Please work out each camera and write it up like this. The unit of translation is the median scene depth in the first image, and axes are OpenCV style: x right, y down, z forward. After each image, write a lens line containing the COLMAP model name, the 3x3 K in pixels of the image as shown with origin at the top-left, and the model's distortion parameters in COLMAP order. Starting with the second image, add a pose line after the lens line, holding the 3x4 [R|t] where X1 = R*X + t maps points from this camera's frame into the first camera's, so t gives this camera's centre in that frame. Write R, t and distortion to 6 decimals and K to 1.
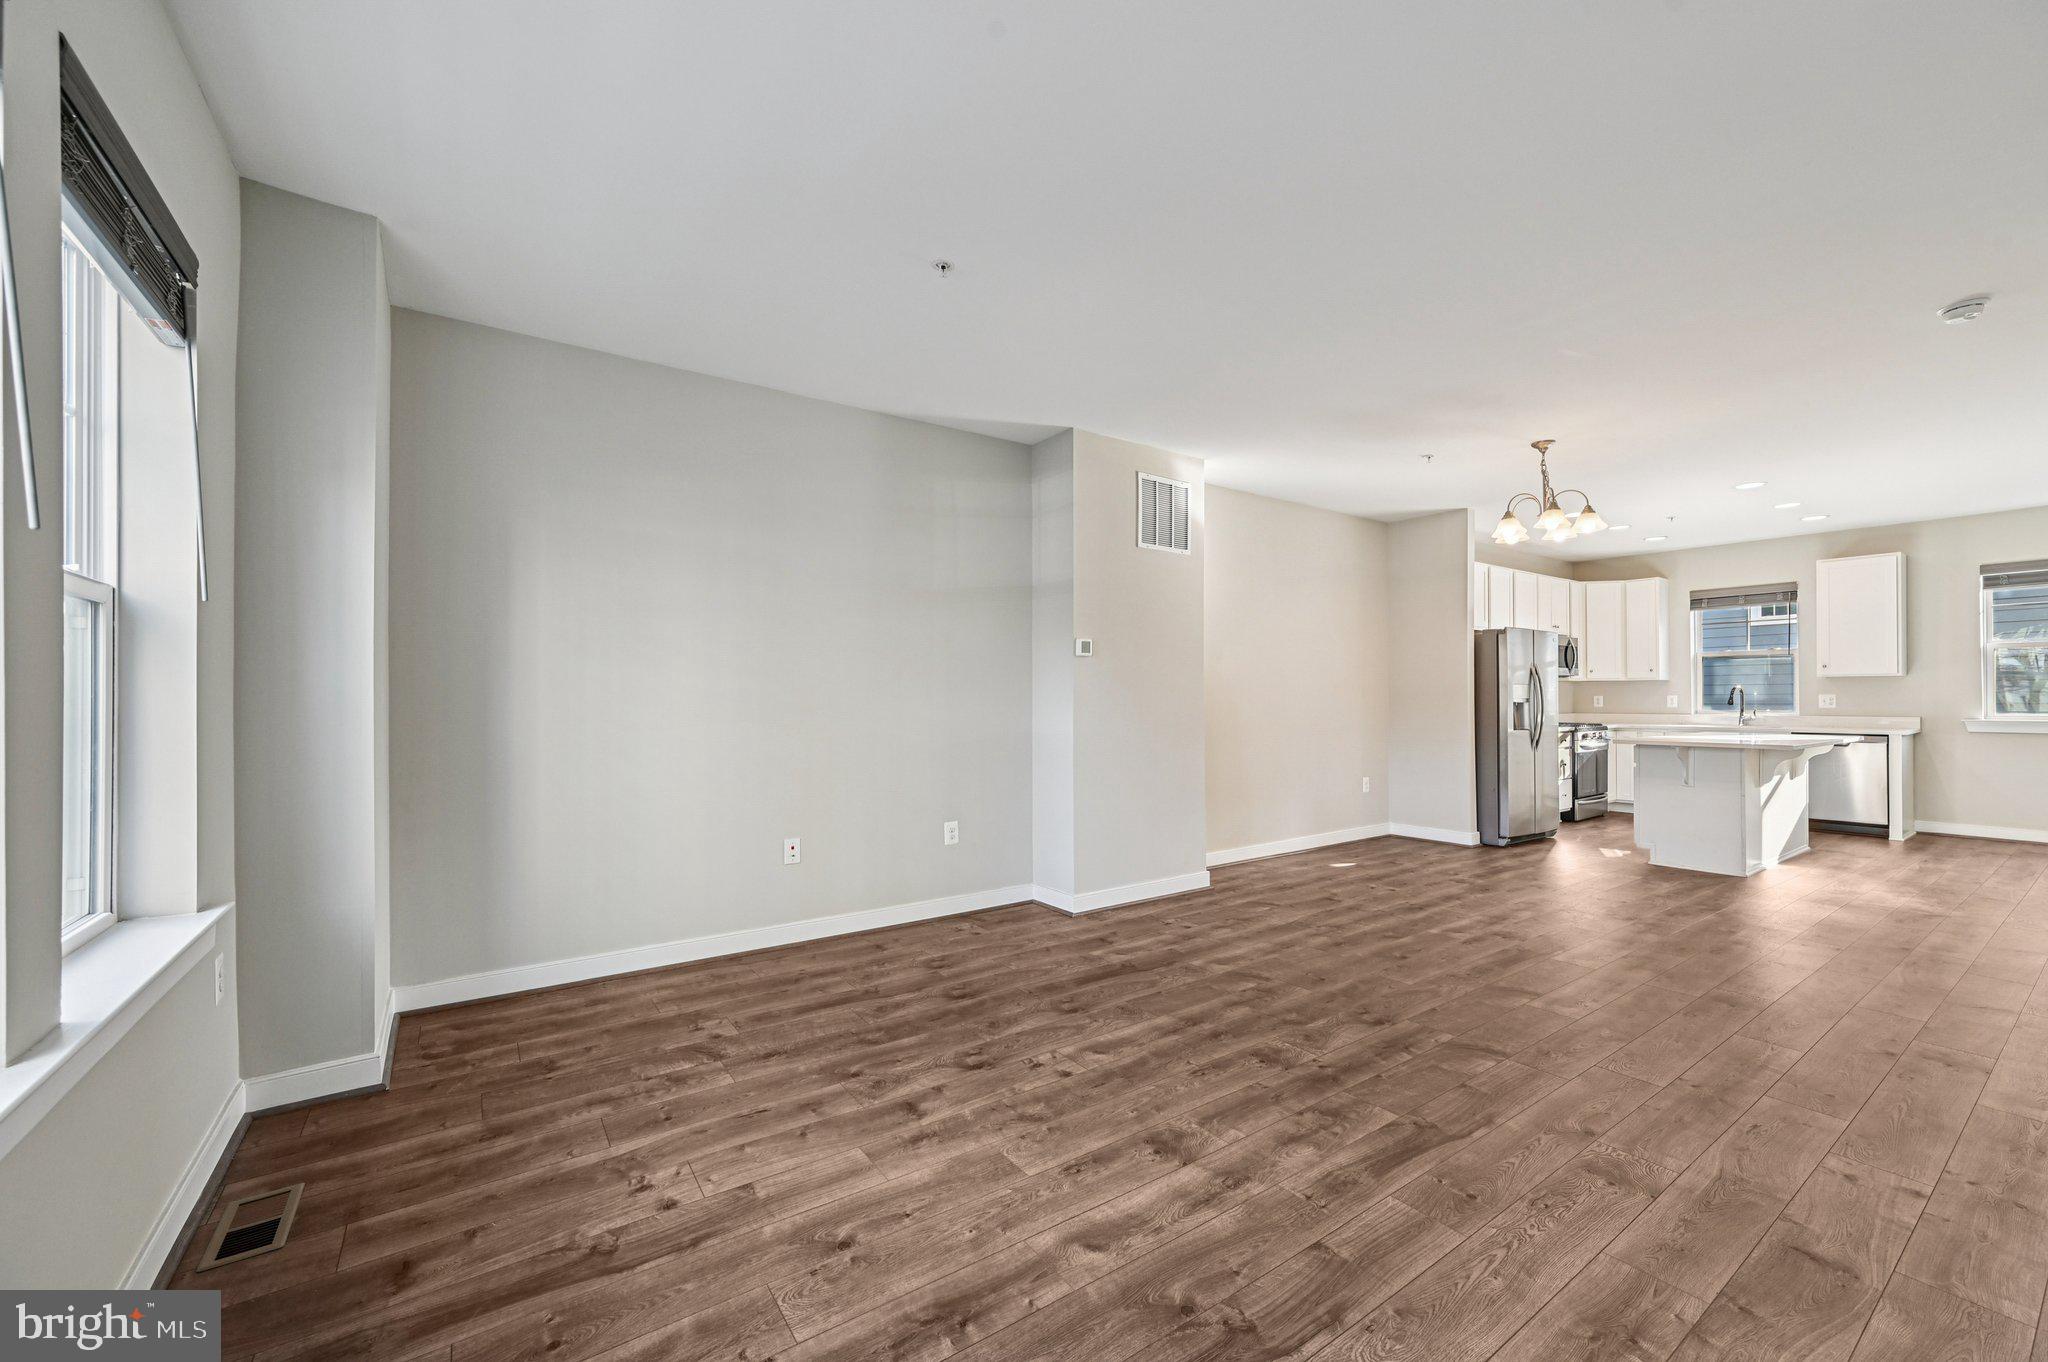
lens RADIAL K [[807.3, 0, 1033.6], [0, 807.3, 692.5], [0, 0, 1]] dist [0.000298, 0.000270]
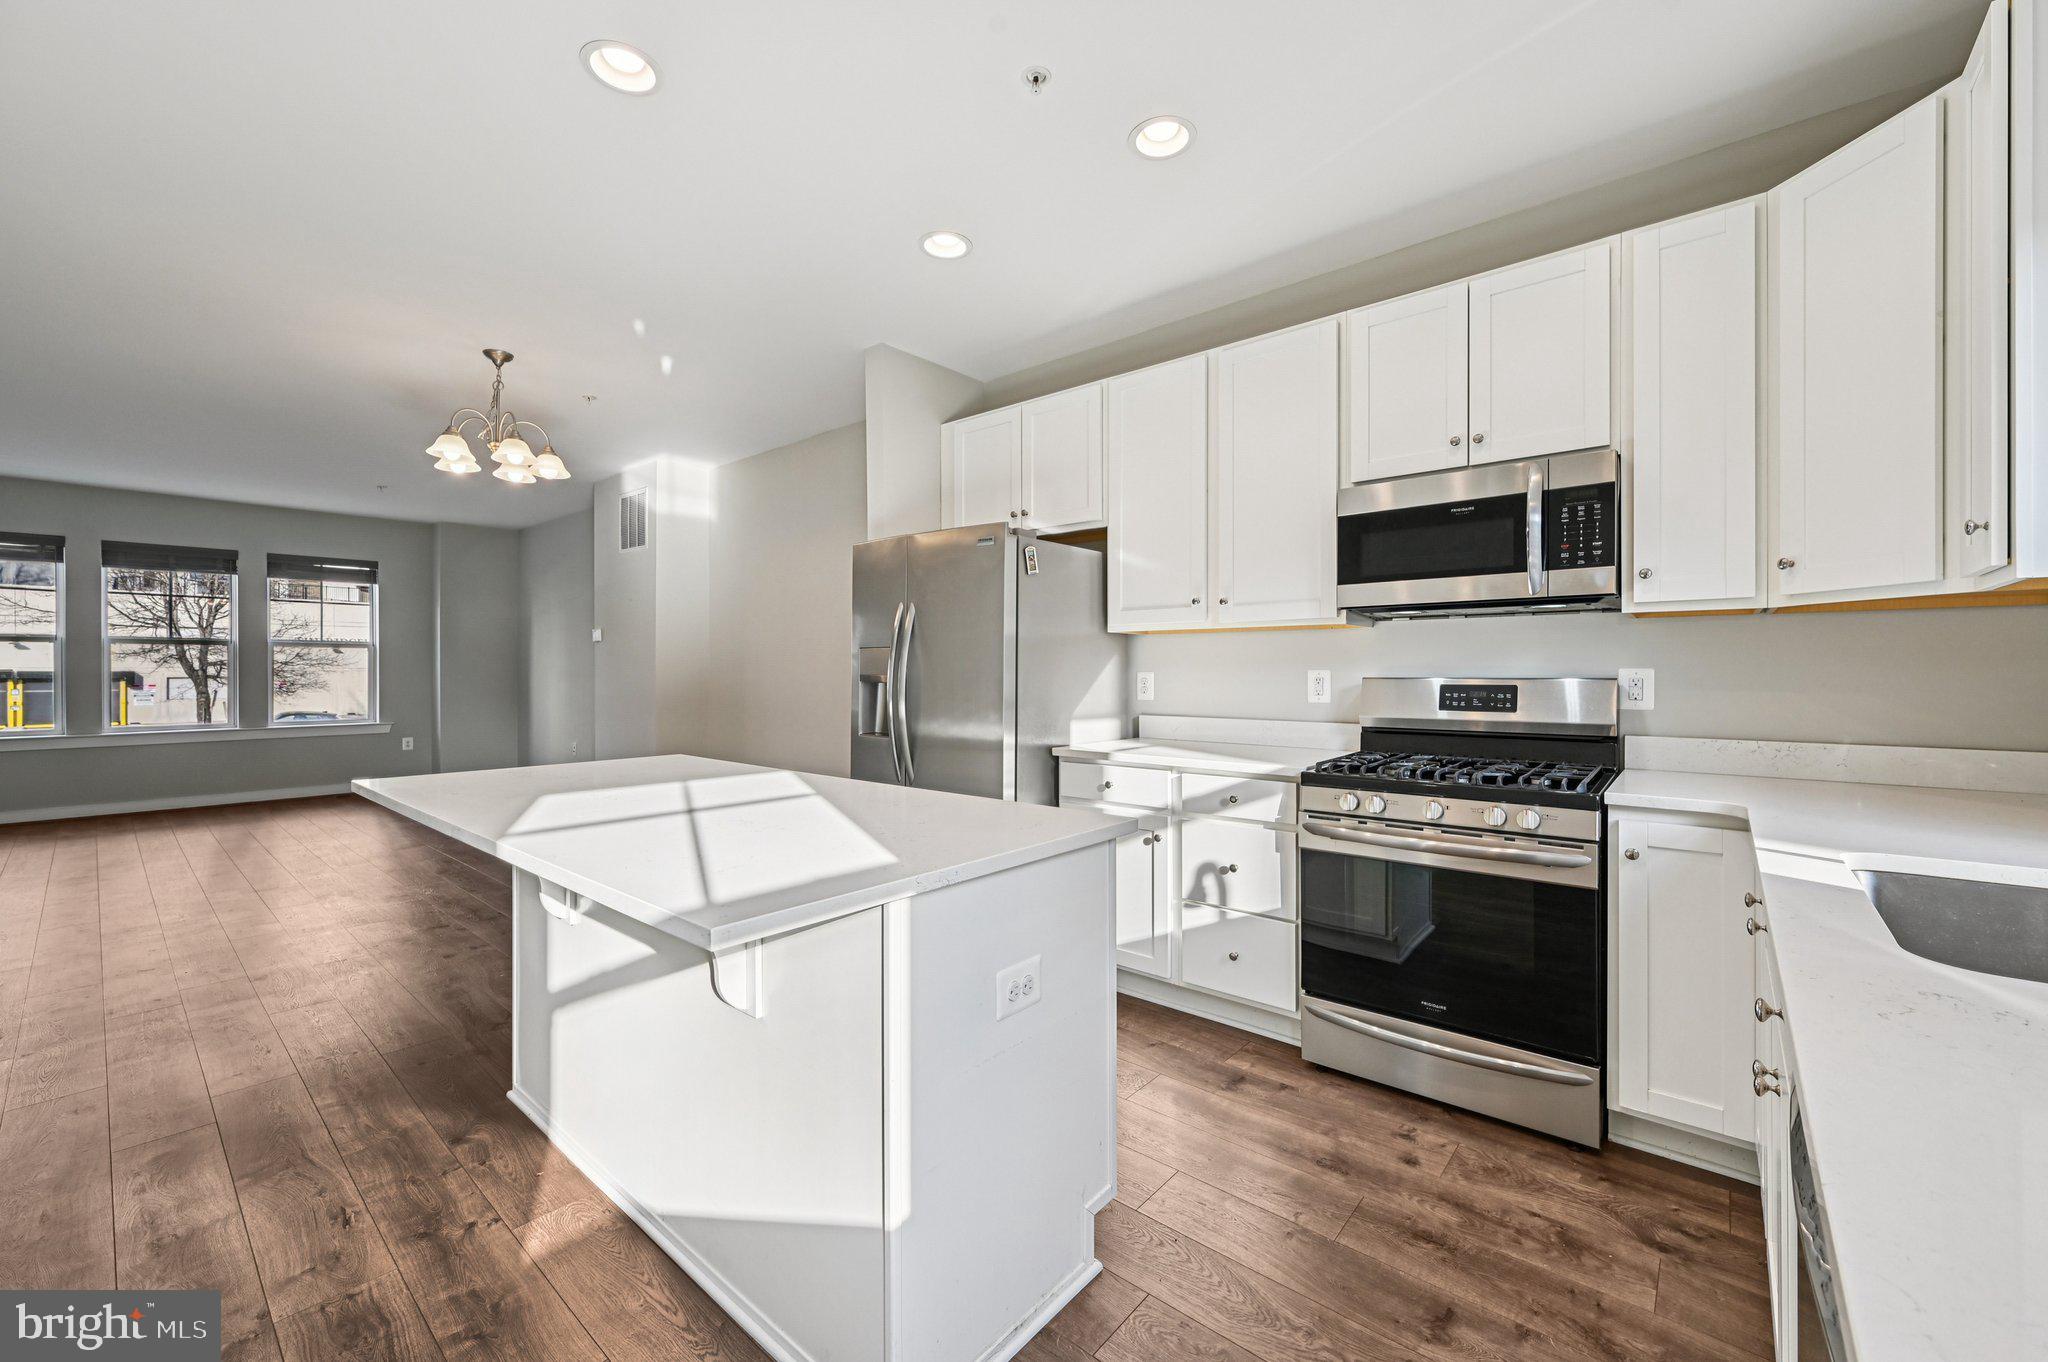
lens RADIAL K [[815.3, 0, 1032.8], [0, 815.3, 673.8], [0, 0, 1]] dist [-0.003068, 0.000410]
pose [[0.245467, 0.006672, -0.969382, 1.088680], [0.004273, 0.999959, 0.007964, 0.002672], [0.969396, -0.006097, 0.245428, 0.928373]]
